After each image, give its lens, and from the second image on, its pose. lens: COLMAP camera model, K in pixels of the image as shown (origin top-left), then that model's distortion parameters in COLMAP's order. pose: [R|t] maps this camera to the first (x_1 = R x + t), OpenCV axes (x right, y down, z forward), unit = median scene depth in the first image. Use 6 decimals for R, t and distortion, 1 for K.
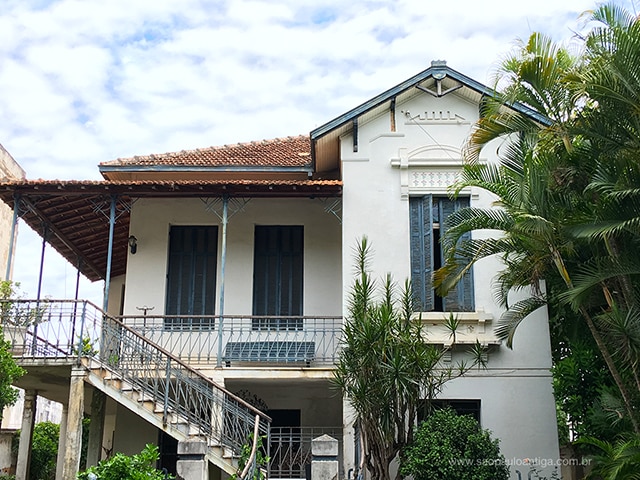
lens RADIAL K [[909.9, 0, 320.0], [0, 909.9, 240.0], [0, 0, 1]] dist [0.102526, 0.005470]
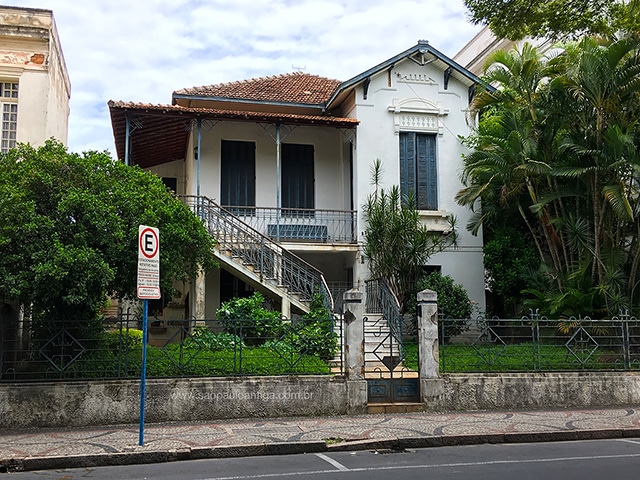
lens RADIAL K [[729.4, 0, 320.0], [0, 729.4, 240.0], [0, 0, 1]] dist [0.094973, 0.004238]
pose [[0.969440, 0.020446, 0.244475, -0.318032], [-0.057119, 0.987946, 0.143874, -0.038353], [-0.238586, -0.153441, 0.958922, -0.152681]]
